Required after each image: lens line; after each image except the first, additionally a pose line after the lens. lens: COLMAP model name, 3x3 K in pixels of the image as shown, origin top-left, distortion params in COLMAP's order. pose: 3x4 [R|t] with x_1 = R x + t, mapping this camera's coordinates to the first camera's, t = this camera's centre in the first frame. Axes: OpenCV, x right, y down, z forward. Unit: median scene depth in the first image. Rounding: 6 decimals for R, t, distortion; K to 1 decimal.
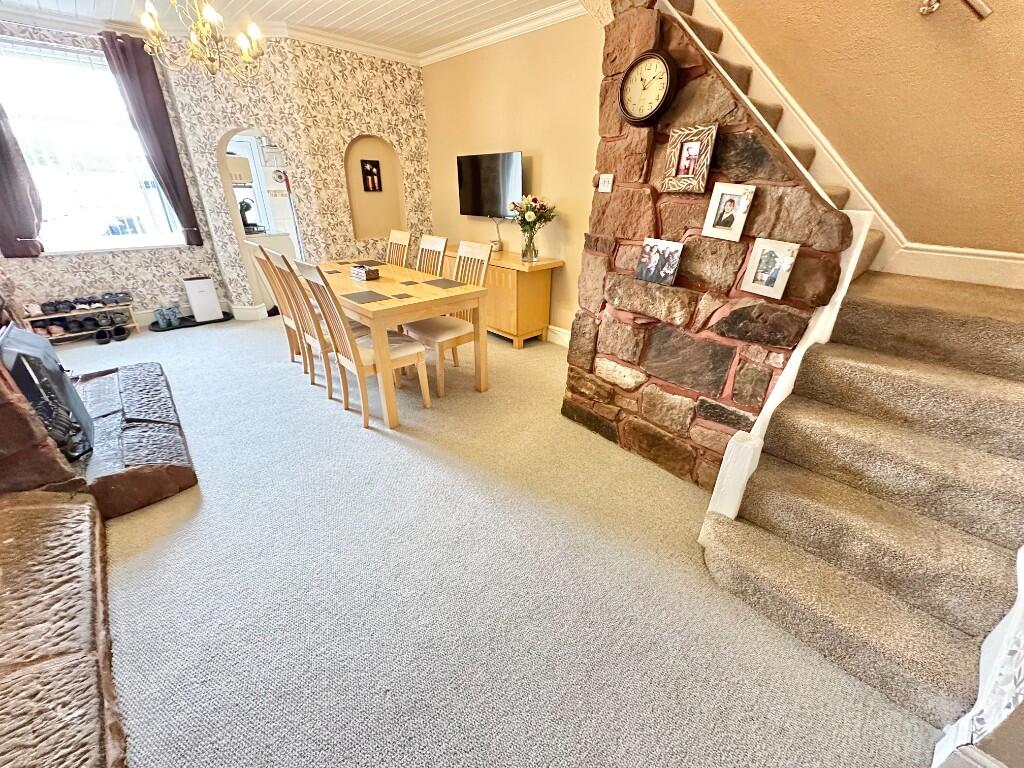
lens RADIAL K [[409.4, 0, 511.1], [0, 409.4, 383.9], [0, 0, 1]] dist [-0.003139, 0.000011]
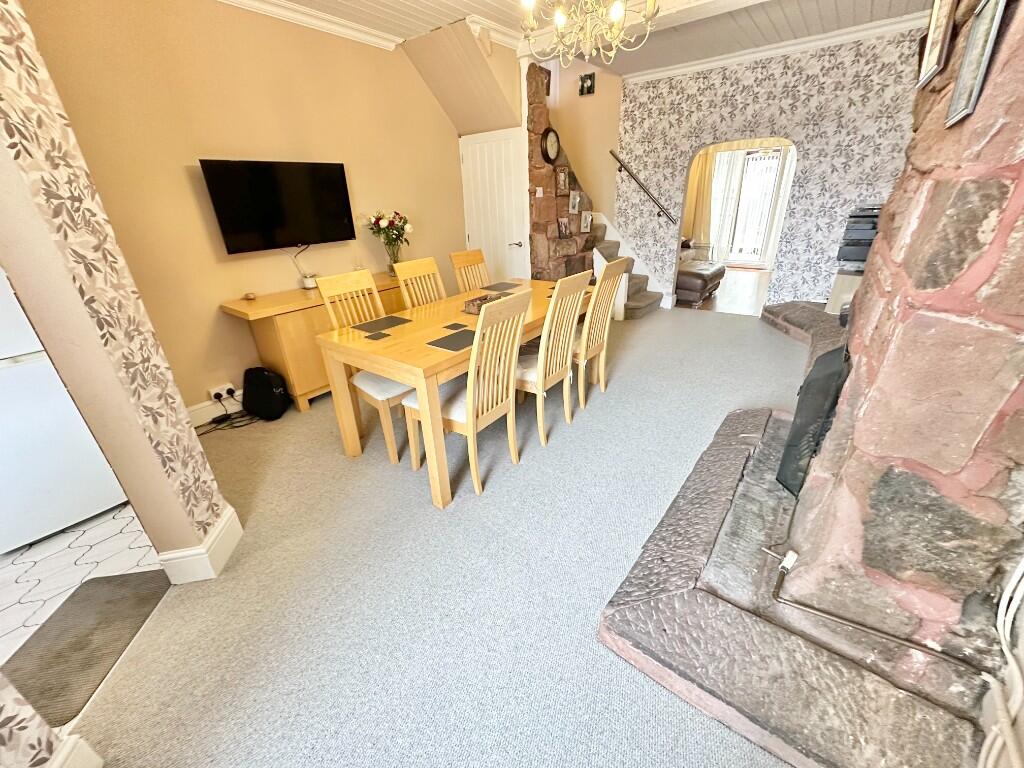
lens RADIAL K [[409.4, 0, 512.7], [0, 409.4, 382.7], [0, 0, 1]] dist [-0.003139, 0.000011]
pose [[-0.161869, -0.426031, 0.890110, -1.843931], [0.452236, 0.769684, 0.450632, -0.775701], [-0.877087, 0.475483, 0.068078, 1.505355]]
